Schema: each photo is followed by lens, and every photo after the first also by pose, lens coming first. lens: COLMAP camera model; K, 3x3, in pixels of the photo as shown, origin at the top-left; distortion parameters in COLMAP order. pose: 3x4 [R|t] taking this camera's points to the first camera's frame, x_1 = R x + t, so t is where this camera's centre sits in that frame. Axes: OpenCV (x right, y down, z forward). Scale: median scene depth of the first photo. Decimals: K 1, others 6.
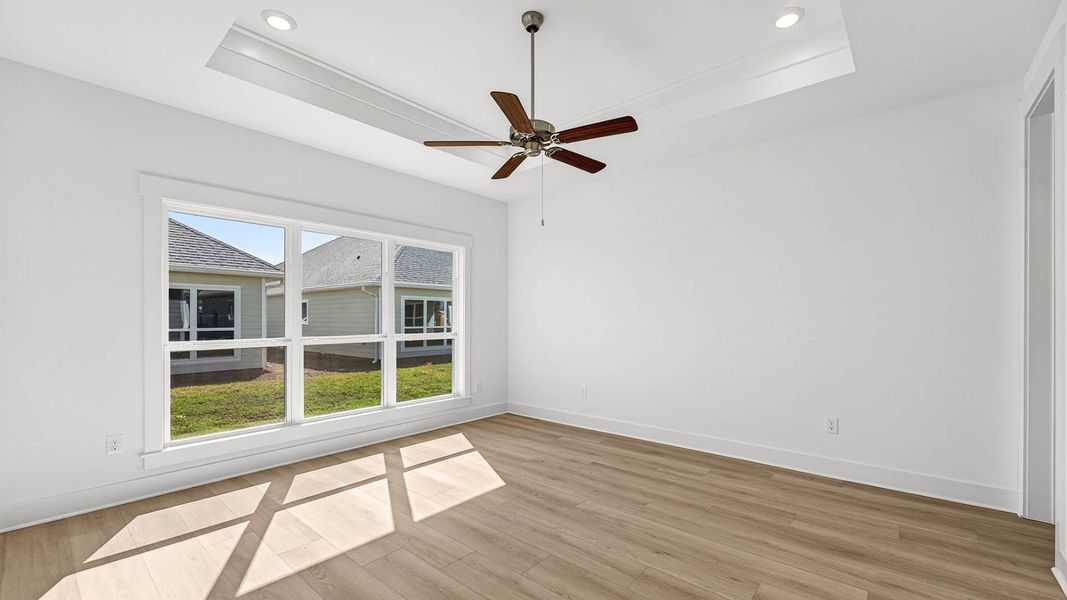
lens RADIAL K [[441.3, 0, 528.9], [0, 441.3, 316.6], [0, 0, 1]] dist [0.001112, -0.000398]
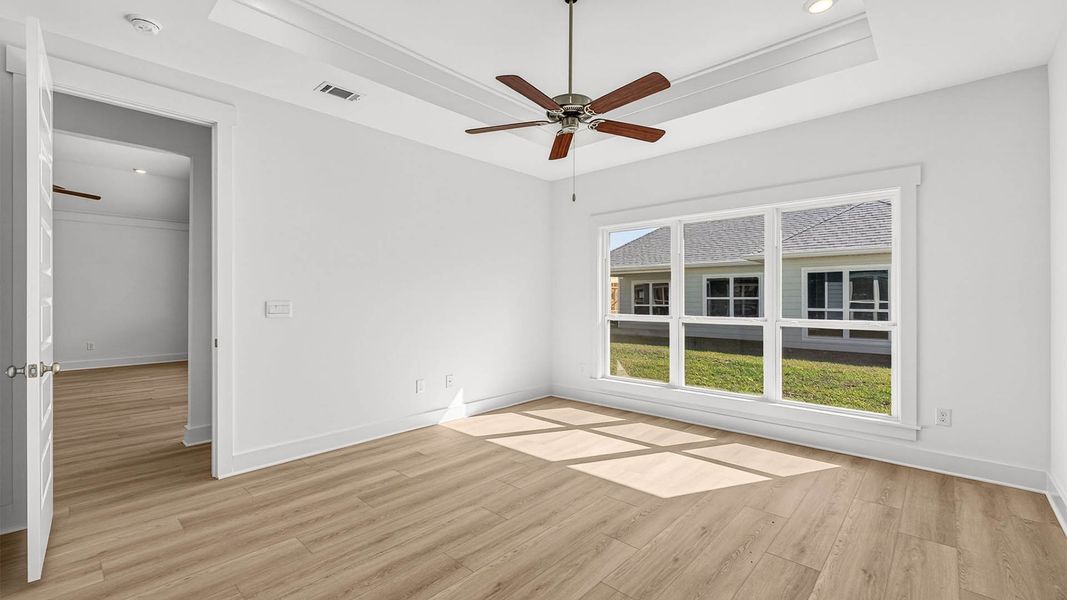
lens RADIAL K [[441.3, 0, 530.2], [0, 441.3, 297.0], [0, 0, 1]] dist [0.001112, -0.000398]
pose [[-0.033020, -0.000660, -0.999454, 0.590291], [0.001122, 0.999999, -0.000697, -0.000568], [0.999454, -0.001144, -0.033019, 0.573774]]
